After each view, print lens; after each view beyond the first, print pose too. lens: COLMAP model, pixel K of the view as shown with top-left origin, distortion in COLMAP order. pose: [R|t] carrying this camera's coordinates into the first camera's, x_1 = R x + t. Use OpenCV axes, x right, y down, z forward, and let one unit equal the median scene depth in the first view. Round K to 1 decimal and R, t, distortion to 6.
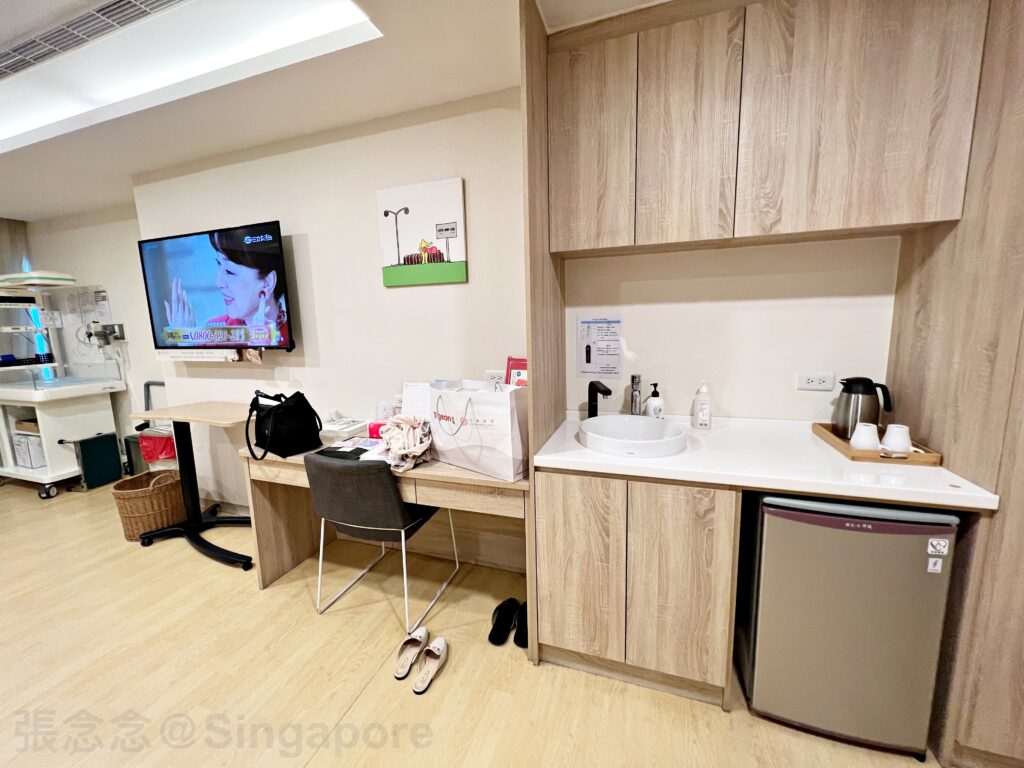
lens RADIAL K [[411.9, 0, 511.7], [0, 411.9, 375.9], [0, 0, 1]] dist [0.001612, -0.000799]
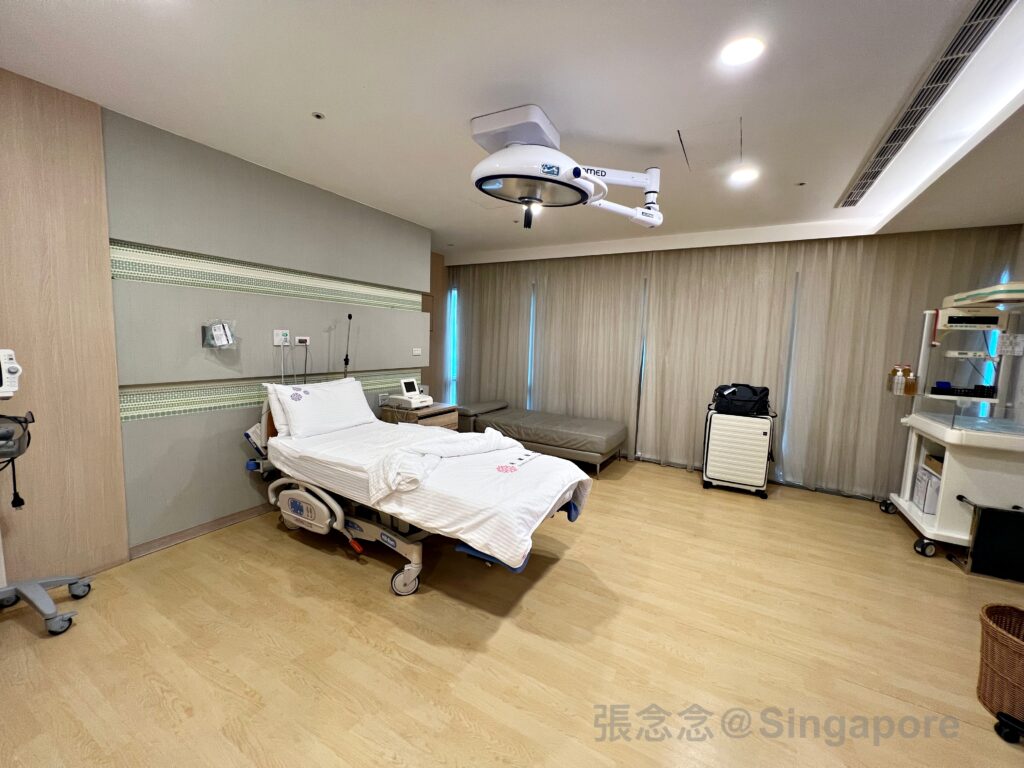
lens RADIAL K [[411.9, 0, 513.2], [0, 411.9, 383.9], [0, 0, 1]] dist [0.001612, -0.000799]
pose [[-0.175515, 0.131109, -0.975707, -0.200788], [-0.171258, 0.971915, 0.161407, -0.032943], [0.969466, 0.195427, -0.148132, 0.242779]]
